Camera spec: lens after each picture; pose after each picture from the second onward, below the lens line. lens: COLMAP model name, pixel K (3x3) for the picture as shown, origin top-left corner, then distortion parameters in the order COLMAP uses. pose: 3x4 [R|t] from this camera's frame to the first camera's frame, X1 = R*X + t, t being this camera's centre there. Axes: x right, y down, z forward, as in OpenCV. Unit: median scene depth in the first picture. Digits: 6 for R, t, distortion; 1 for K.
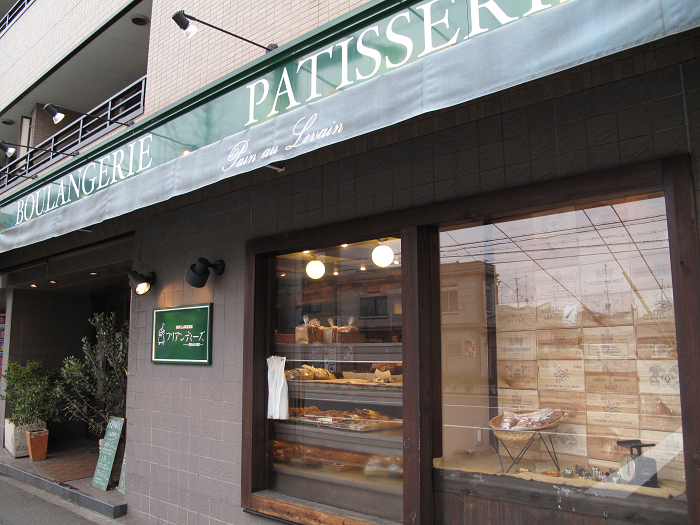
lens RADIAL K [[607.6, 0, 350.0], [0, 607.6, 262.5], [0, 0, 1]] dist [-0.154569, 0.112898]
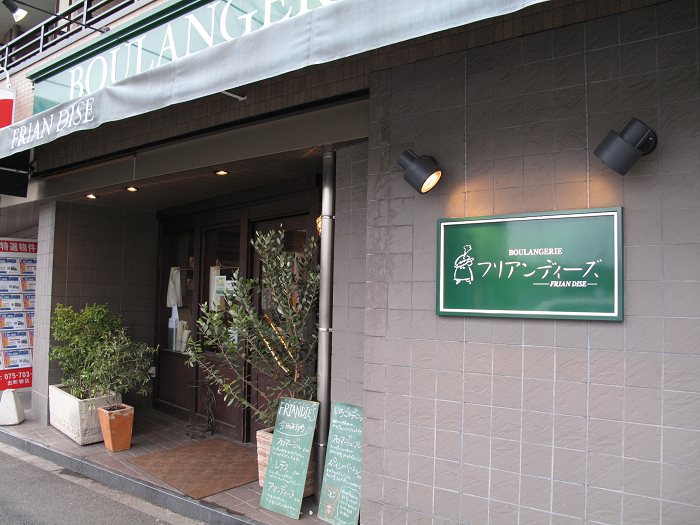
lens RADIAL K [[653.3, 0, 350.0], [0, 653.3, 262.5], [0, 0, 1]] dist [-0.168781, 0.141219]
pose [[0.998714, 0.026867, 0.042998, -0.302526], [-0.030802, 0.995130, 0.093632, 0.043240], [-0.040273, -0.094836, 0.994678, 0.269903]]
